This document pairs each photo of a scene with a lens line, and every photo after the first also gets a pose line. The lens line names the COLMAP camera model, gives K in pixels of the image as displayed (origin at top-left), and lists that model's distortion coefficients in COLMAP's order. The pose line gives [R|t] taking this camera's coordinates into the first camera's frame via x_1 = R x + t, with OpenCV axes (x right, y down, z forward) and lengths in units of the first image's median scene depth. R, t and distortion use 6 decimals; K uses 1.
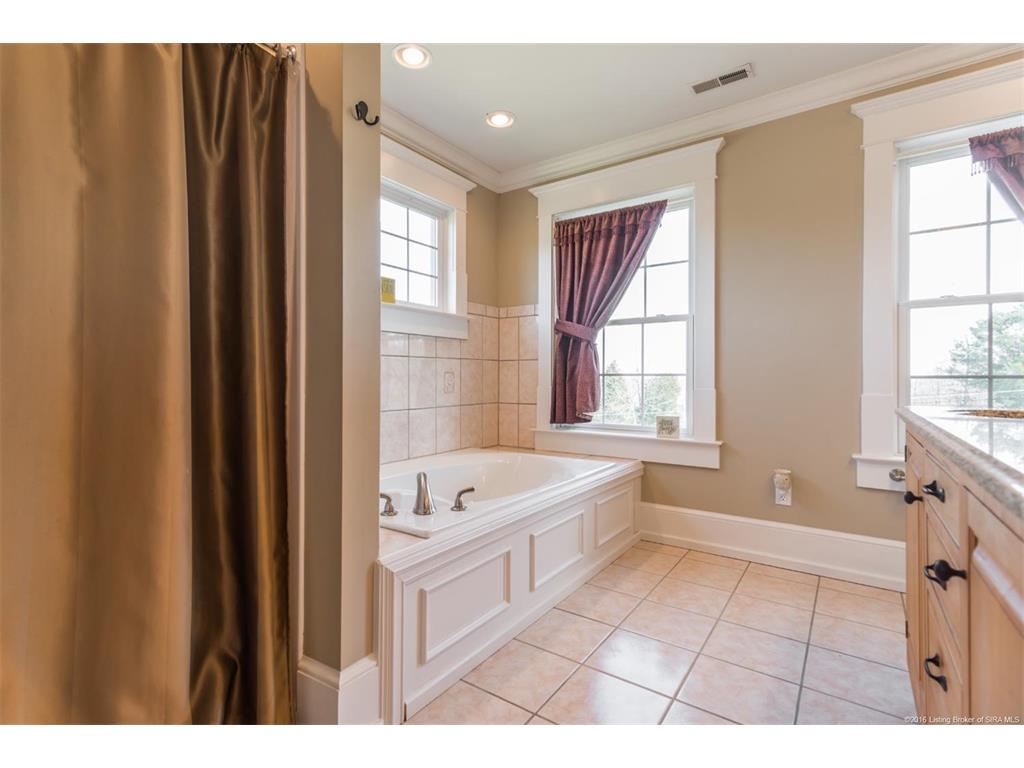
lens RADIAL K [[492.7, 0, 509.4], [0, 492.7, 384.0], [0, 0, 1]] dist [0.013993, 0.002139]
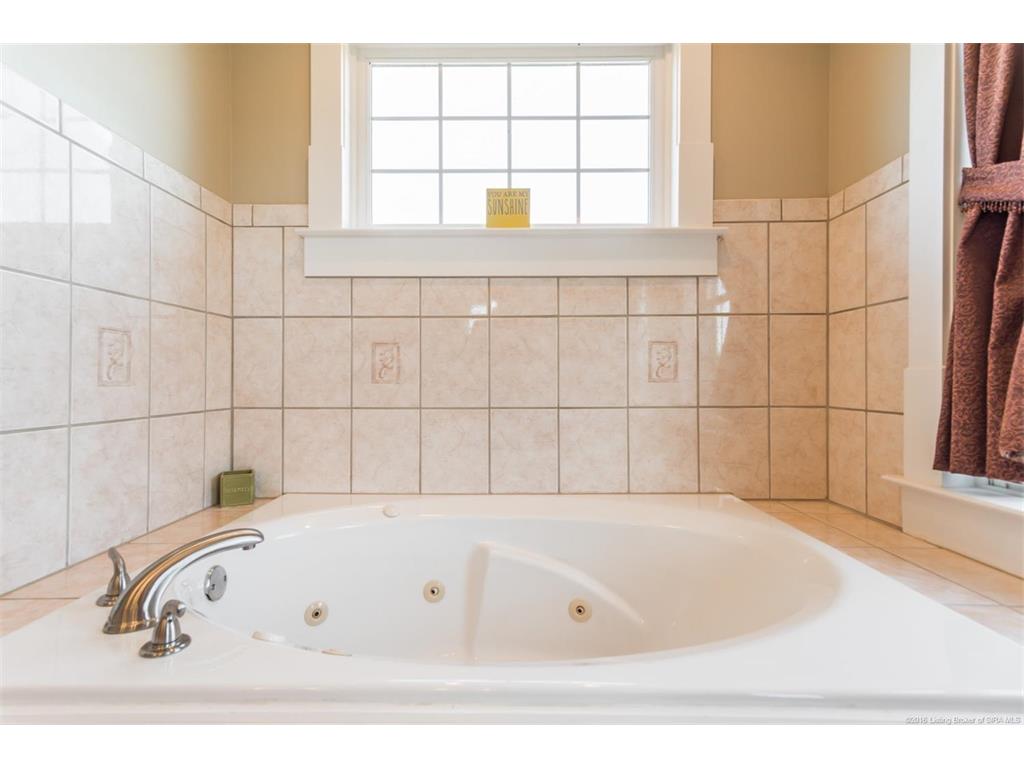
lens RADIAL K [[492.7, 0, 511.3], [0, 492.7, 378.0], [0, 0, 1]] dist [0.013993, 0.002139]
pose [[0.557523, -0.000136, -0.830161, 0.210383], [-0.007326, 0.999960, -0.005084, 0.017173], [0.830129, 0.008916, 0.557500, 0.544068]]
